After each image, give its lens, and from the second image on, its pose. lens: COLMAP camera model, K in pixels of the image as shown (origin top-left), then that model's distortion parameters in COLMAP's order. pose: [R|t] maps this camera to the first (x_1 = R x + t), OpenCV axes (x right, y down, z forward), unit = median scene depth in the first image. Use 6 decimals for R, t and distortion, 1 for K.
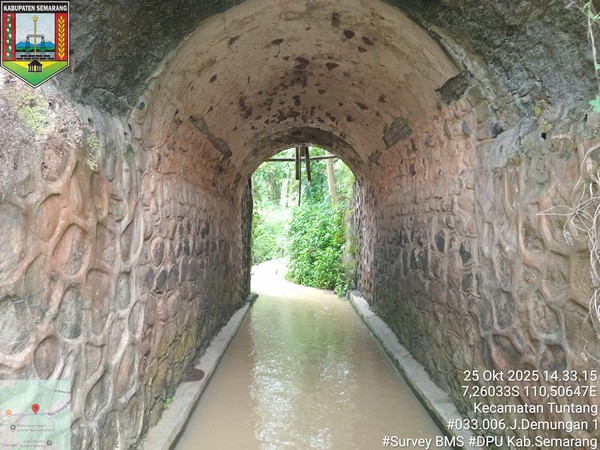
lens RADIAL K [[440.4, 0, 300.2], [0, 440.4, 226.1], [0, 0, 1]] dist [-0.005019, -0.004779]
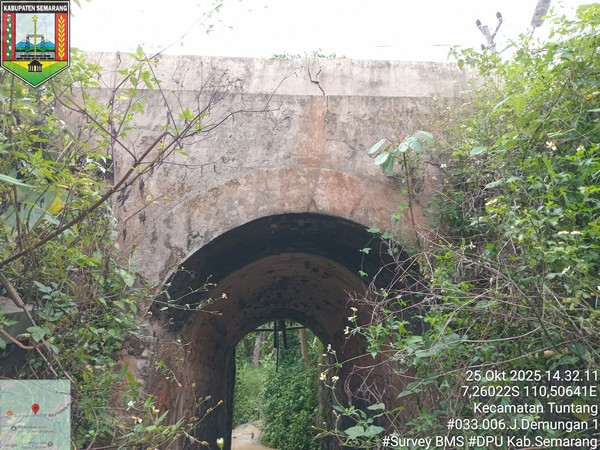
lens RADIAL K [[440.4, 0, 298.9], [0, 440.4, 224.2], [0, 0, 1]] dist [-0.005019, -0.004779]
pose [[0.998159, 0.012185, 0.059419, -0.016500], [0.008740, 0.940498, -0.339685, -0.016446], [-0.060023, 0.339579, 0.938660, -0.195714]]
